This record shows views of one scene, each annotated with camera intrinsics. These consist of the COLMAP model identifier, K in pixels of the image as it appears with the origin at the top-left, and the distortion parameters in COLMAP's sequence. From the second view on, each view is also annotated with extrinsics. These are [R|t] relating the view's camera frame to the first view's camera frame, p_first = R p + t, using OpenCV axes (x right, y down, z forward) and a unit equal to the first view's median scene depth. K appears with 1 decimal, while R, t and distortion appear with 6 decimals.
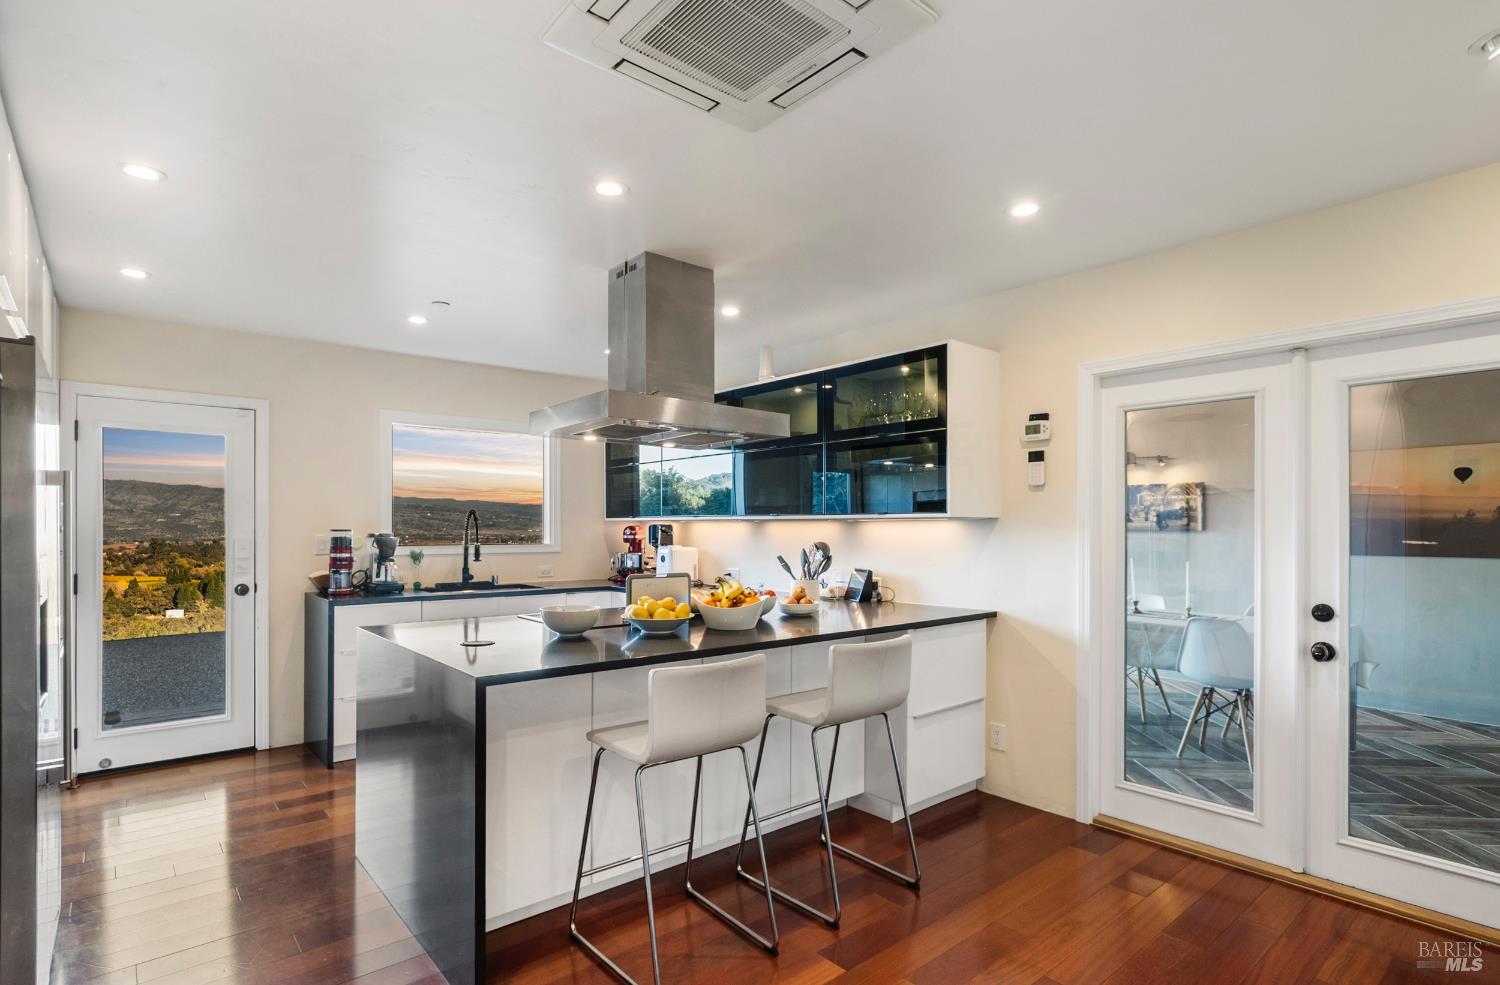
lens RADIAL K [[747.0, 0, 749.4], [0, 747.0, 519.7], [0, 0, 1]] dist [0.001002, 0.000156]
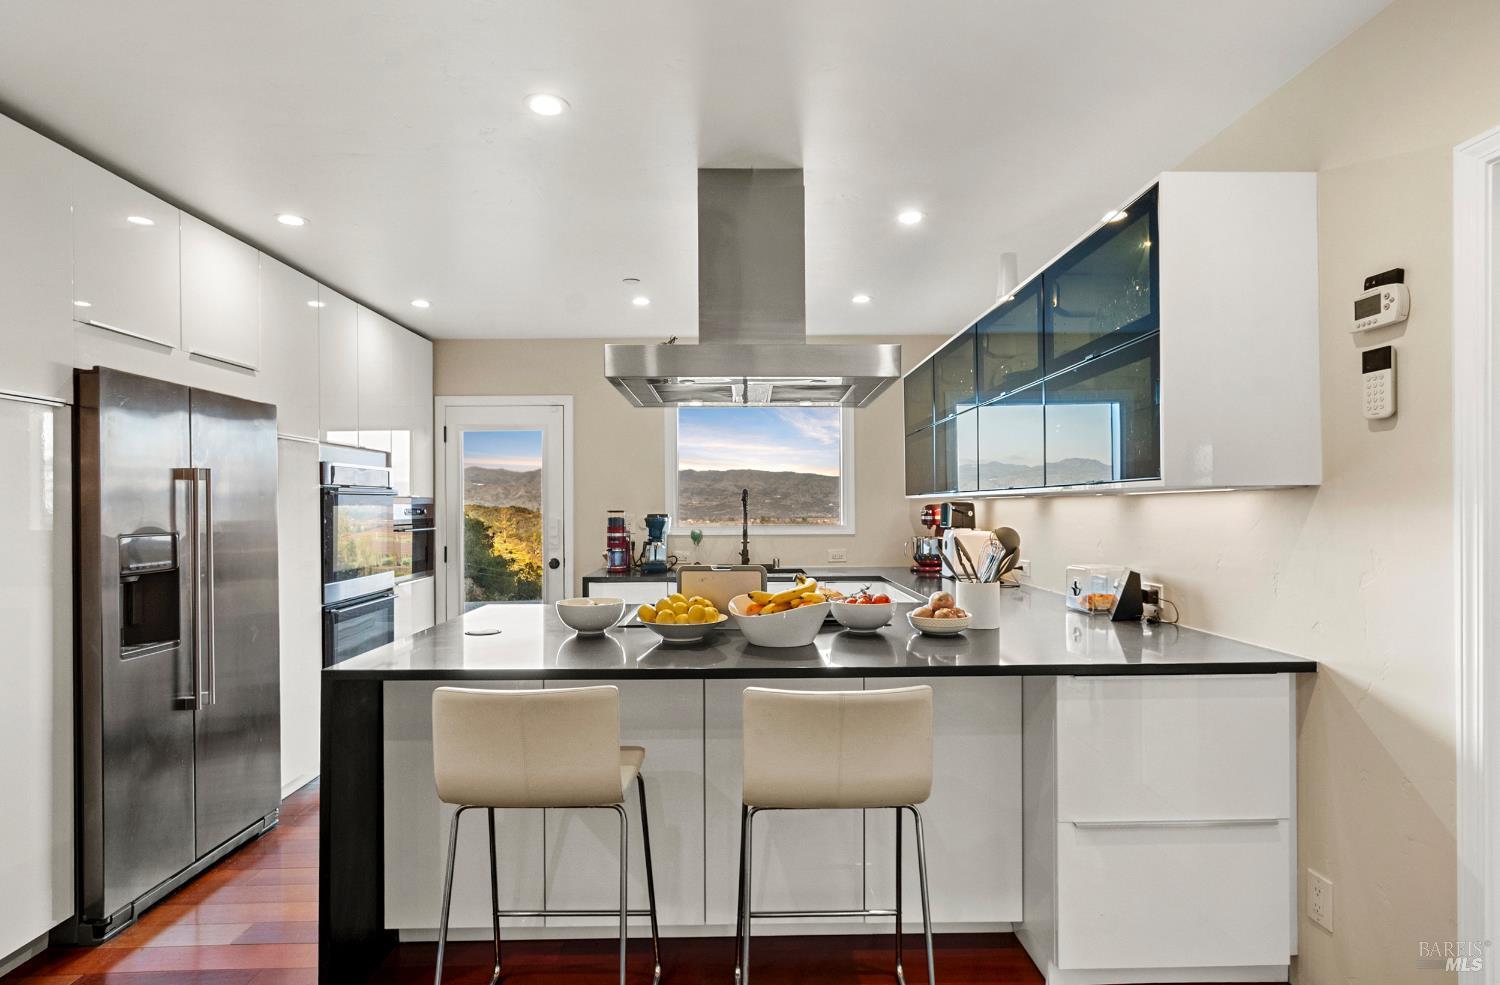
lens RADIAL K [[795.9, 0, 750.0], [0, 795.9, 492.5], [0, 0, 1]] dist [-0.000077, 0.000060]
pose [[0.769251, -0.018903, -0.638667, 0.366724], [0.015654, 0.999820, -0.010738, 0.003148], [0.638755, -0.001738, 0.769408, 0.296275]]
